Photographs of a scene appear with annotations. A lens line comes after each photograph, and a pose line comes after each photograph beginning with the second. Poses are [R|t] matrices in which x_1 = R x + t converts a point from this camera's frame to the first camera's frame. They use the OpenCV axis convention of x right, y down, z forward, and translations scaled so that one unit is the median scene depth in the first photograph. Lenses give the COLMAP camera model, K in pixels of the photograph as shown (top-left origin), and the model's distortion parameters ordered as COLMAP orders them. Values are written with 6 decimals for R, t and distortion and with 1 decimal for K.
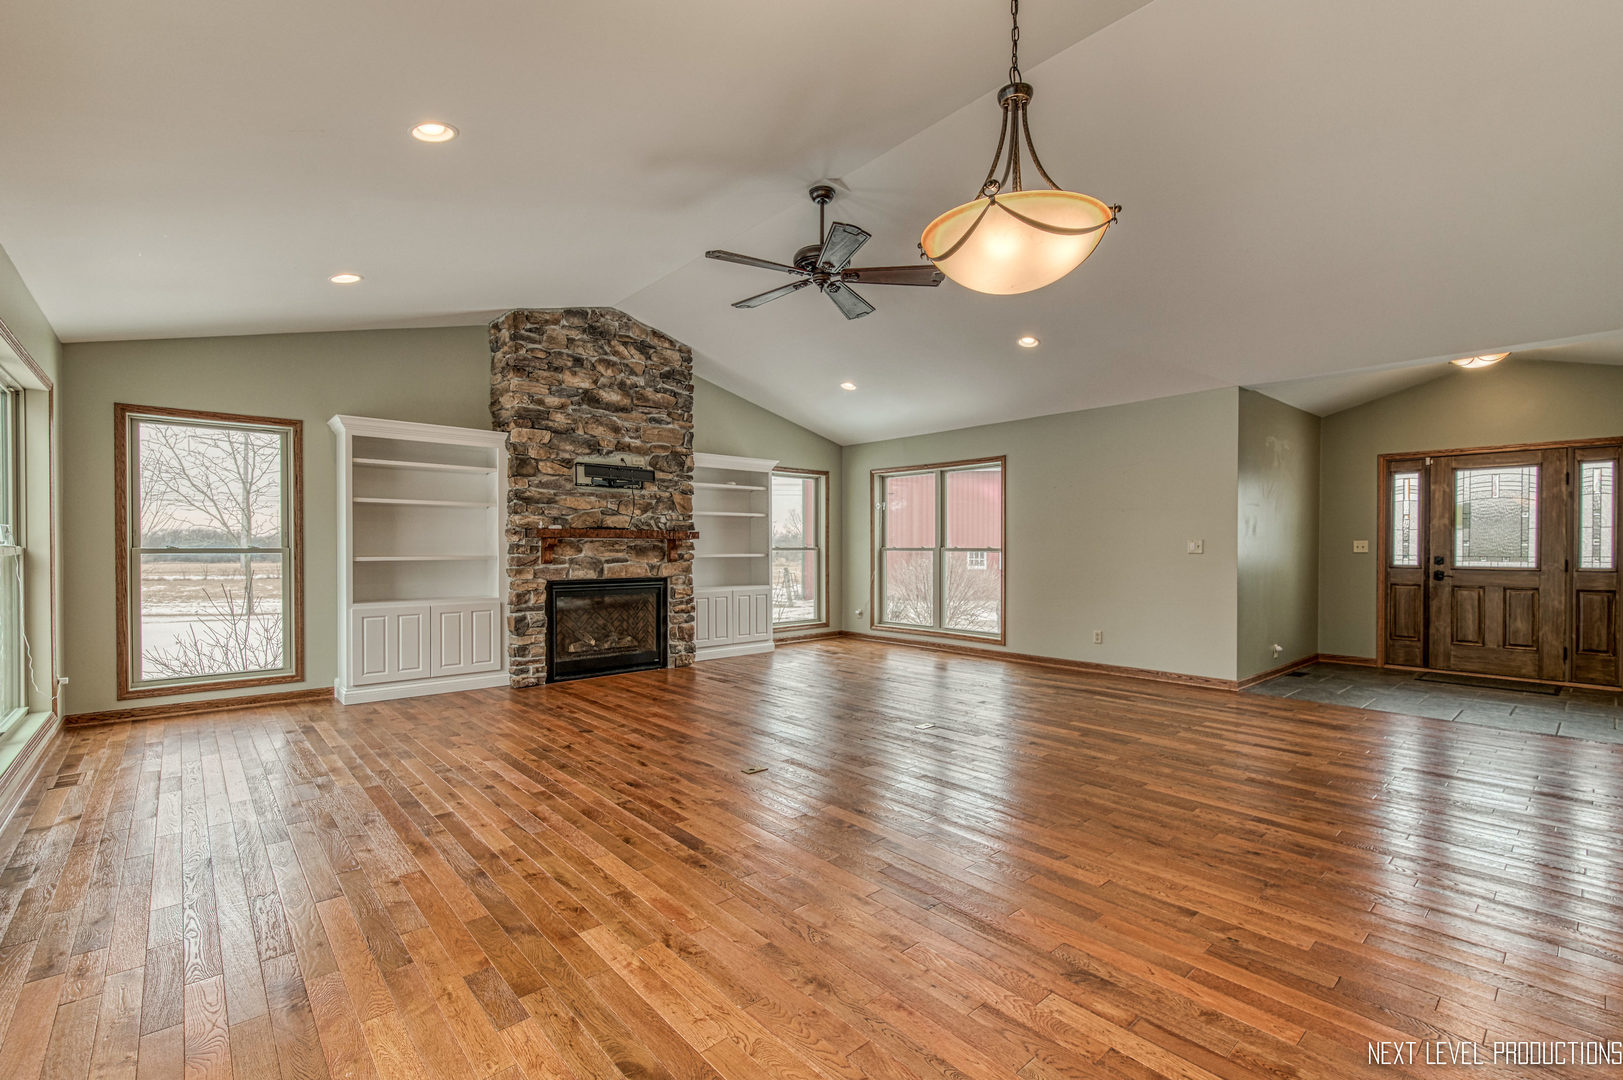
lens RADIAL K [[705.7, 0, 815.9], [0, 705.7, 555.9], [0, 0, 1]] dist [-0.002481, -0.001645]
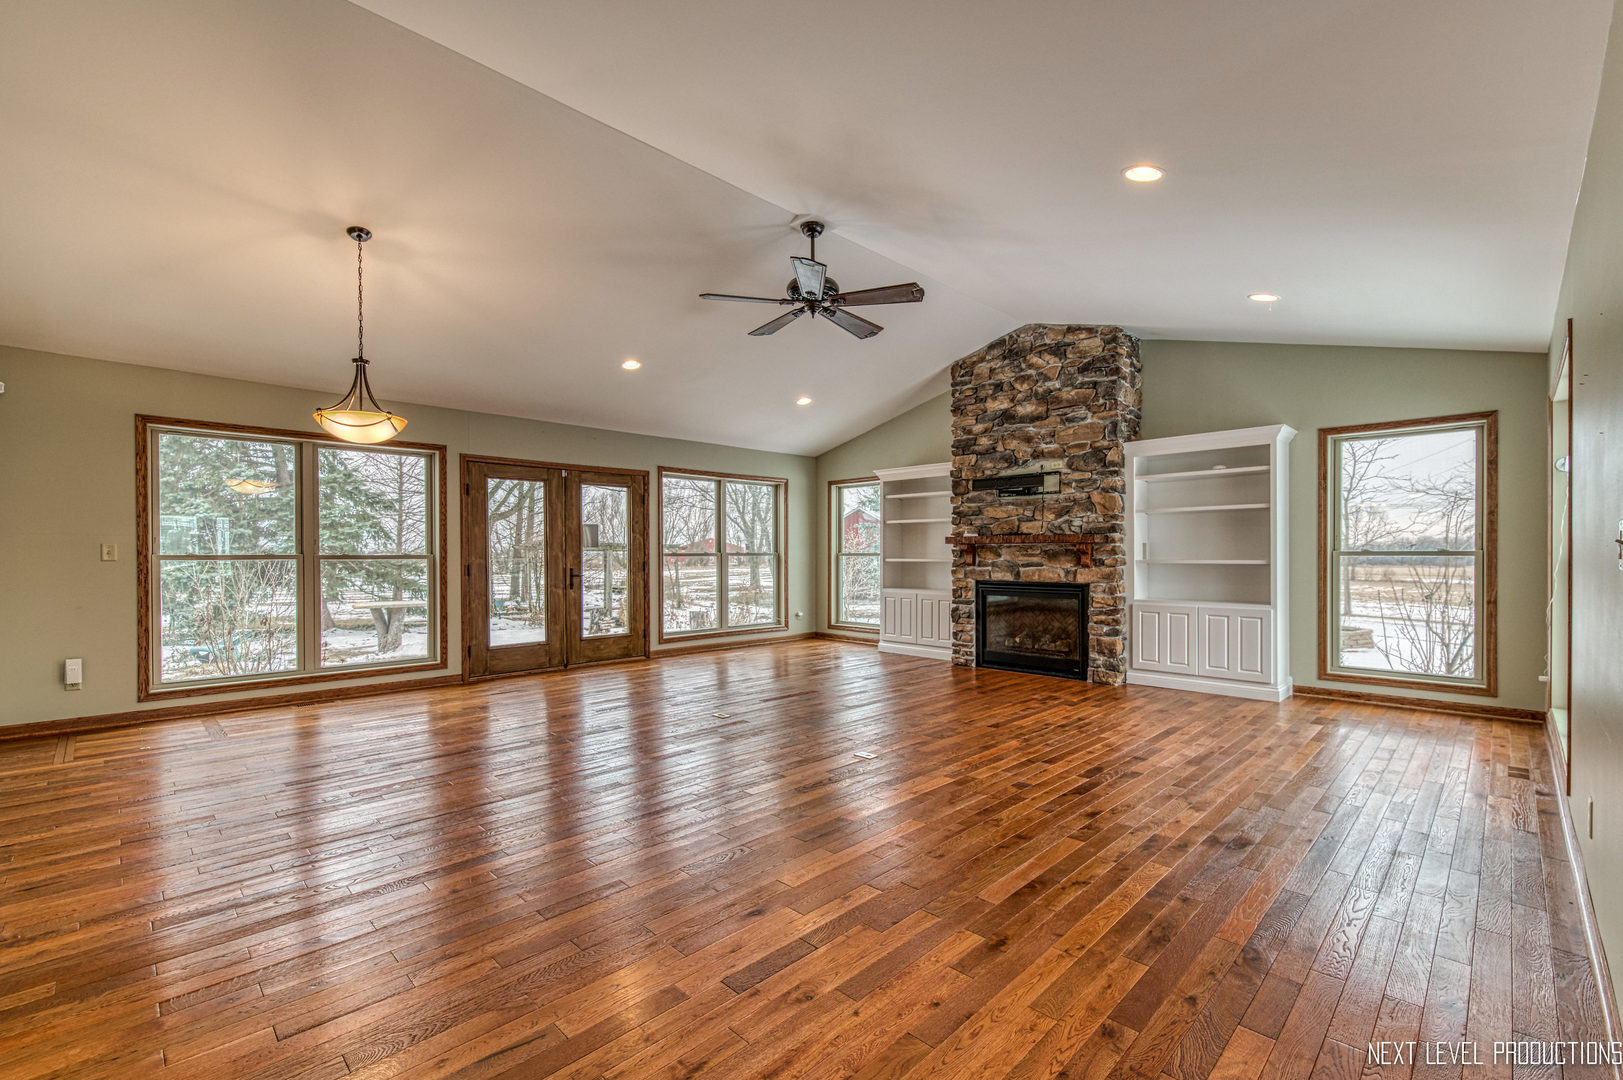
lens RADIAL K [[705.7, 0, 847.5], [0, 705.7, 558.5], [0, 0, 1]] dist [-0.002481, -0.001645]
pose [[0.061888, 0.008289, -0.998049, 0.721268], [-0.008668, 0.999932, 0.007767, -0.007995], [0.998045, 0.008170, 0.061955, 0.645587]]
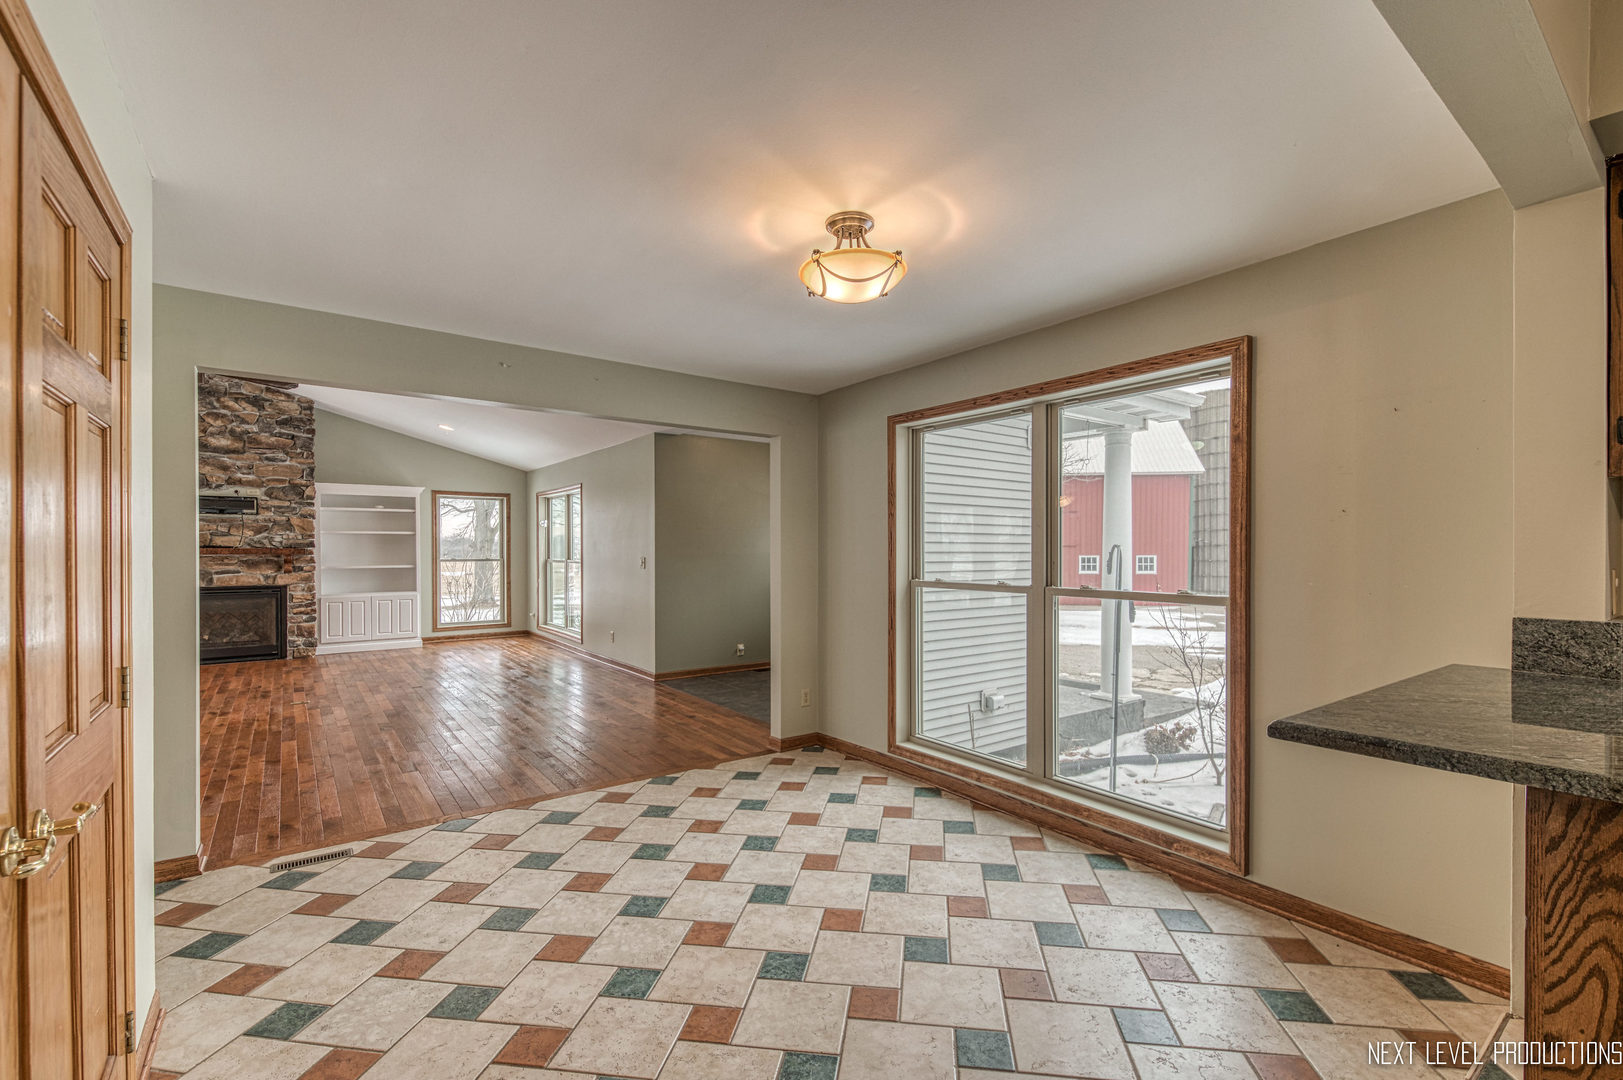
lens RADIAL K [[705.7, 0, 813.1], [0, 705.7, 555.6], [0, 0, 1]] dist [-0.002481, -0.001645]
pose [[0.996899, 0.001207, -0.078678, 0.833147], [-0.001372, 0.999997, -0.002052, -0.021063], [0.078675, 0.002153, 0.996898, -0.162894]]
